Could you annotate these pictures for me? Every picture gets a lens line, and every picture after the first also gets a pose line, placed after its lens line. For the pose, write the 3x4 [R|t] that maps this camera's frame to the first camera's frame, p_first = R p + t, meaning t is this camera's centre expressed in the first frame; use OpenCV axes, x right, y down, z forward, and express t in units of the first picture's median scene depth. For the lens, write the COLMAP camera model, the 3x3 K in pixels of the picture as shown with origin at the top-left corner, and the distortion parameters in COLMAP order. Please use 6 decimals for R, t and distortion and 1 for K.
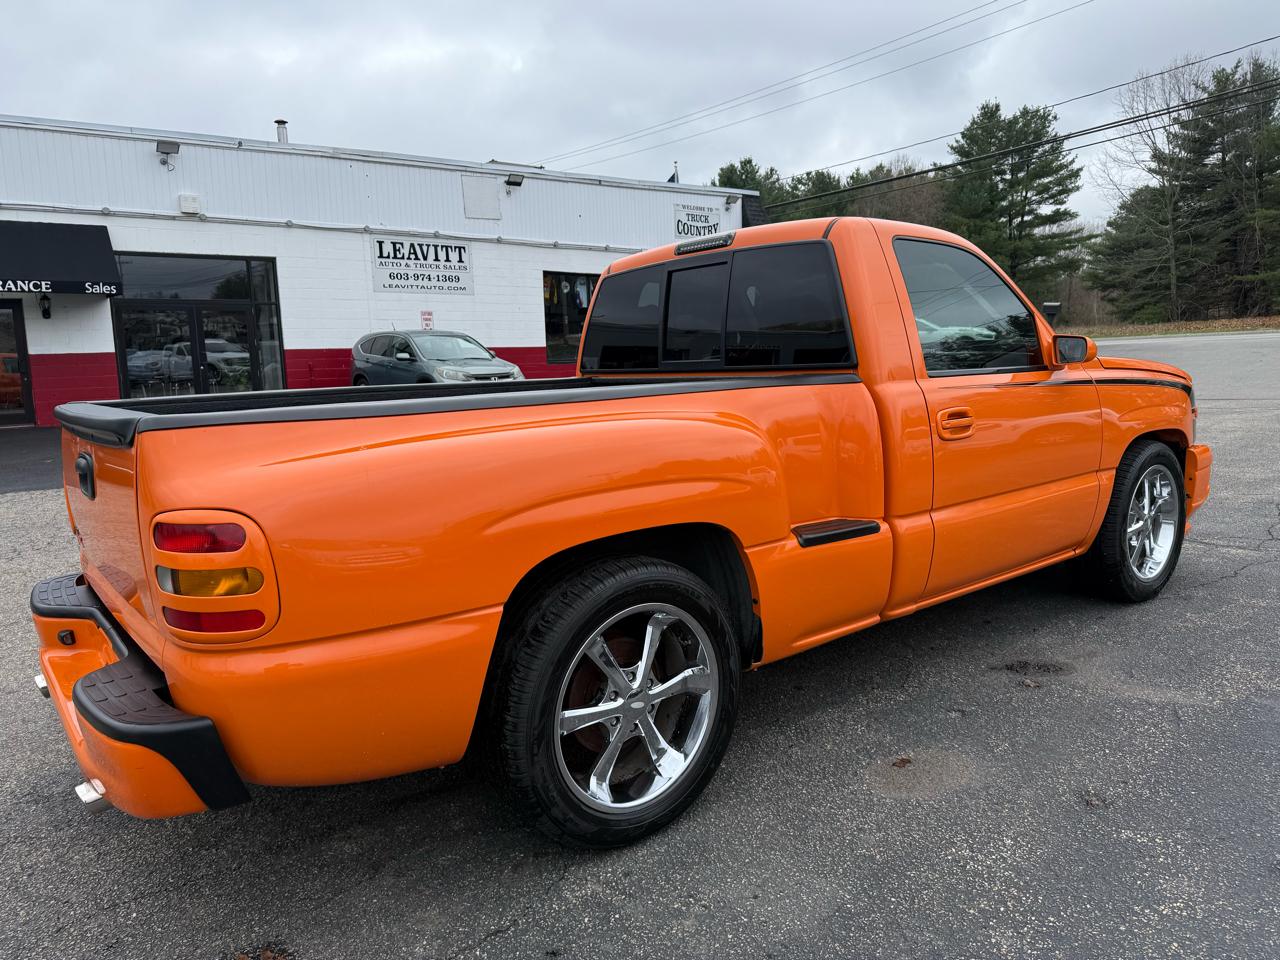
lens RADIAL K [[896.4, 0, 646.8], [0, 896.4, 480.9], [0, 0, 1]] dist [0.064788, -0.100388]
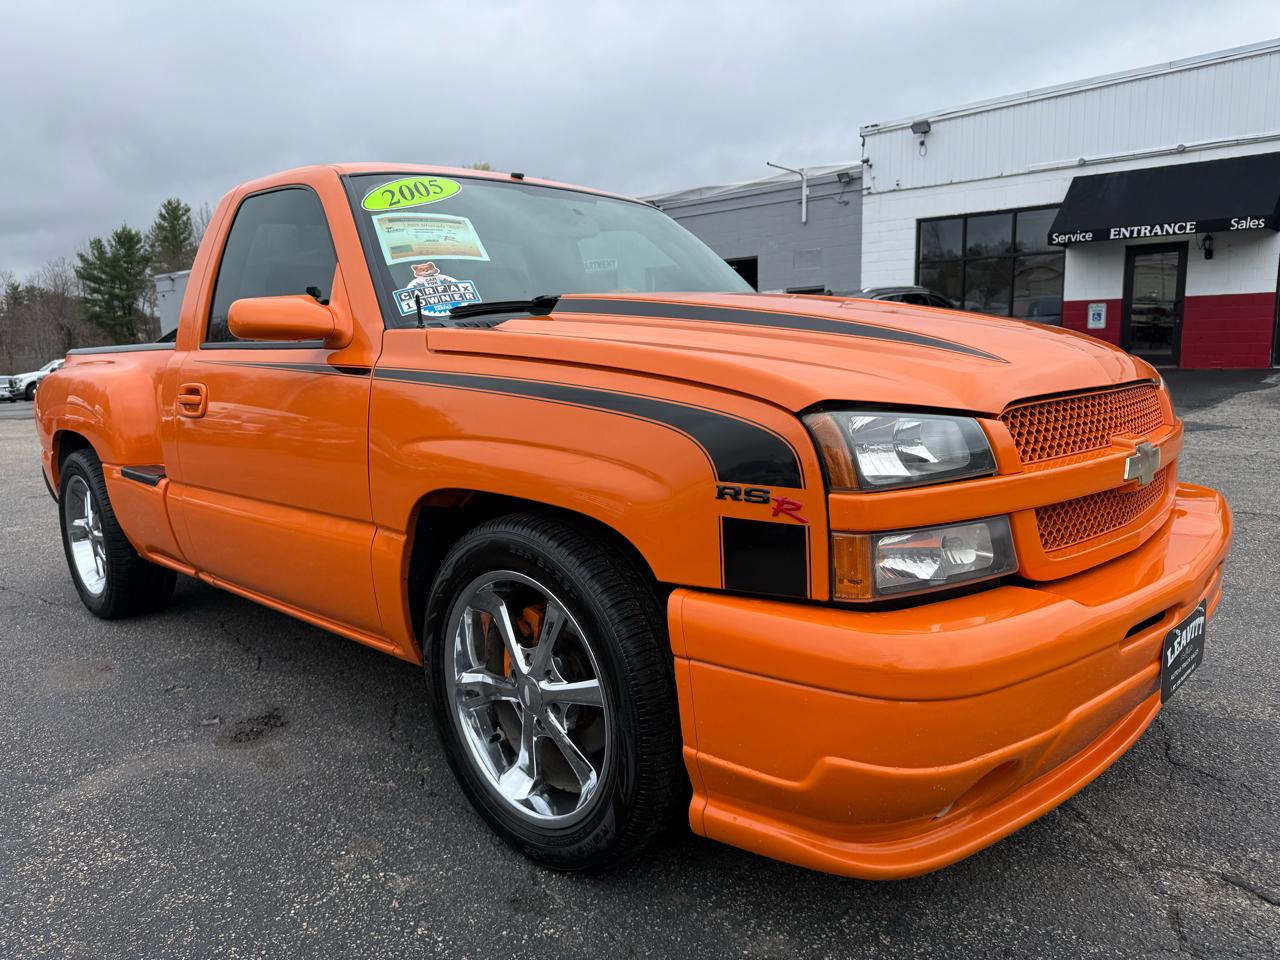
lens RADIAL K [[907.1, 0, 641.8], [0, 907.1, 487.1], [0, 0, 1]] dist [-0.001434, -0.004539]
pose [[0.133337, 0.186974, -0.973274, 0.245350], [-0.111380, 0.978648, 0.172748, -0.035185], [0.984792, 0.085369, 0.151315, 0.243805]]
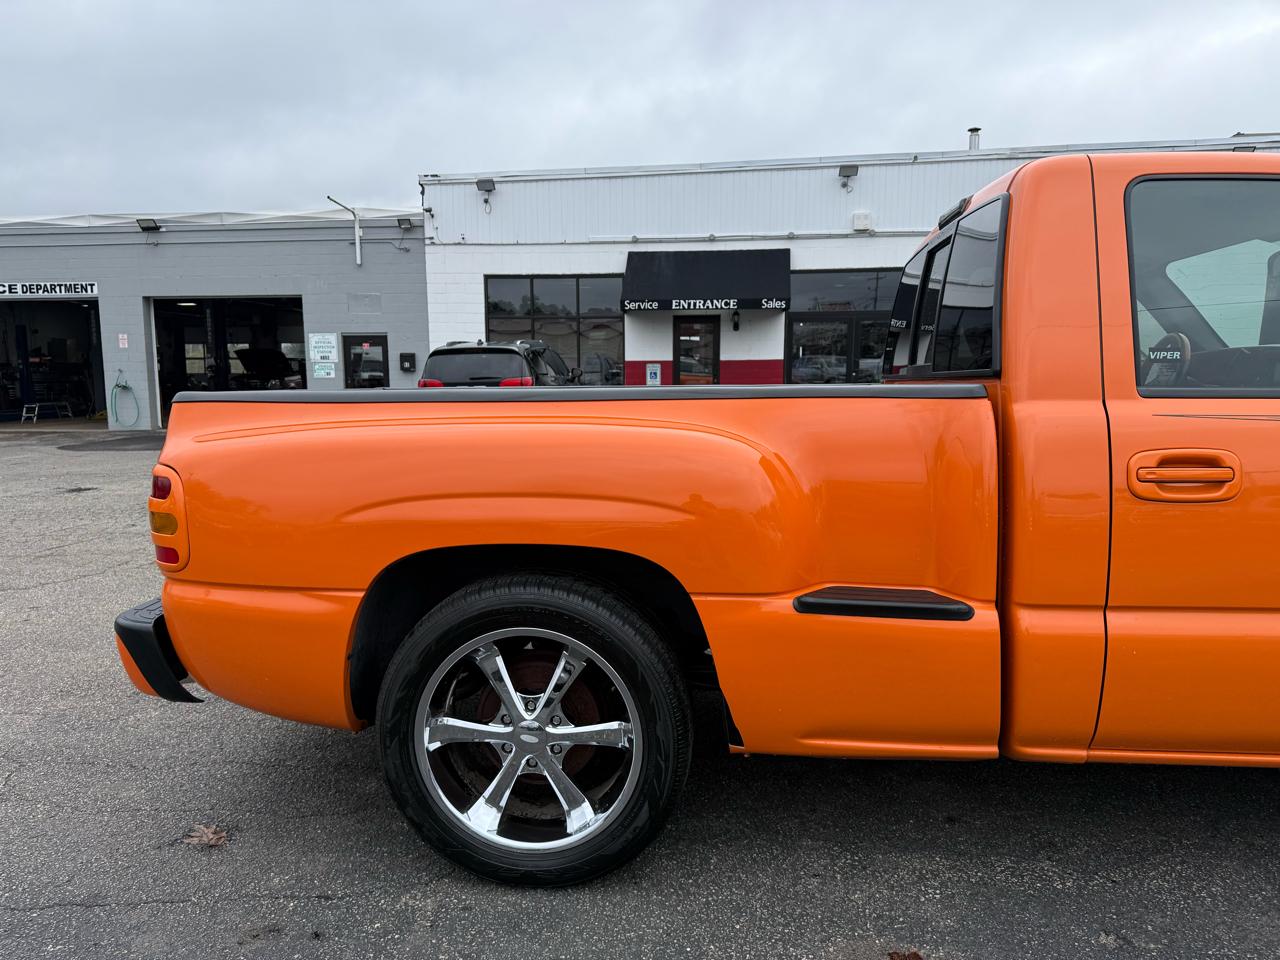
lens RADIAL K [[883.9, 0, 631.9], [0, 883.9, 486.5], [0, 0, 1]] dist [0.187794, -0.386162]
pose [[0.703217, 0.110597, -0.702320, 0.093351], [-0.112805, 0.992670, 0.043370, -0.007505], [0.701969, 0.048727, 0.710539, 0.058080]]
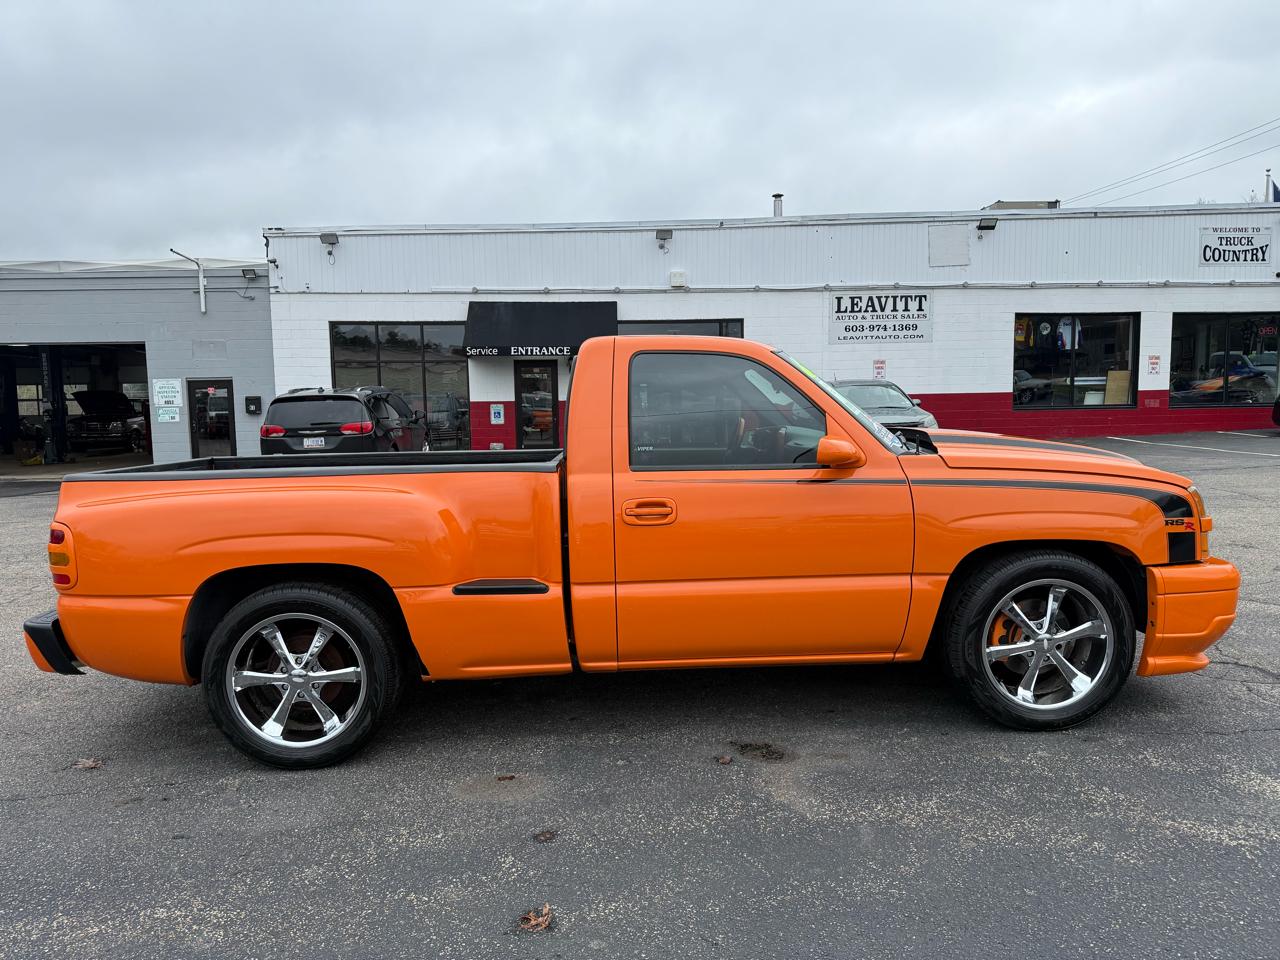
lens RADIAL K [[883.3, 0, 638.9], [0, 883.3, 493.5], [0, 0, 1]] dist [0.099319, -0.155099]
pose [[0.803435, 0.072678, -0.590940, 0.183809], [-0.087523, 0.996156, 0.003519, -0.016569], [0.588924, 0.048893, 0.806708, 0.014639]]
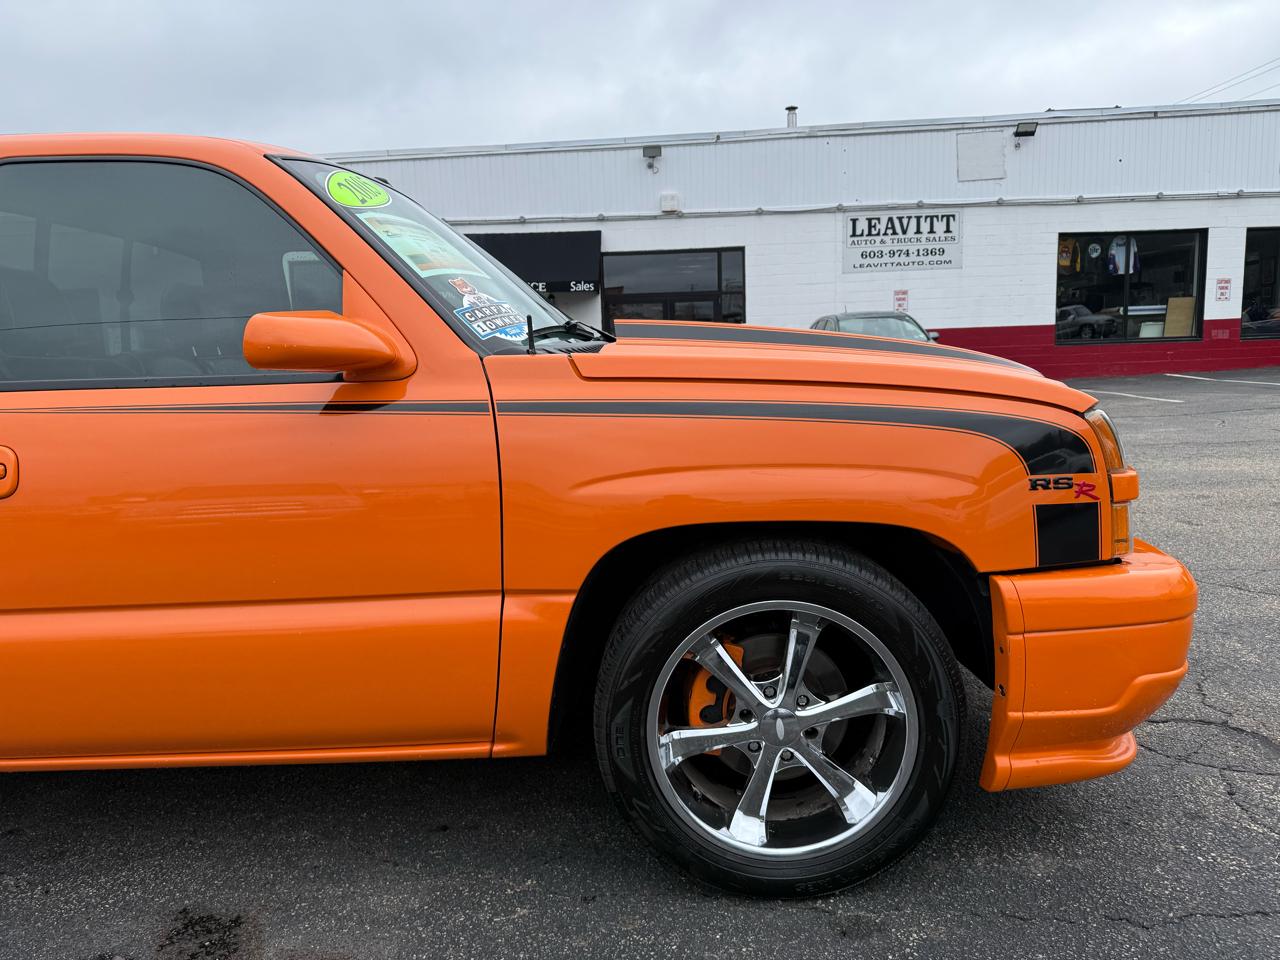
lens RADIAL K [[891.4, 0, 645.0], [0, 891.4, 496.0], [0, 0, 1]] dist [0.071045, -0.112771]
pose [[0.766053, 0.097425, -0.635351, 0.191094], [-0.074103, 0.995242, 0.063264, -0.021920], [0.638491, -0.001382, 0.769628, 0.154424]]
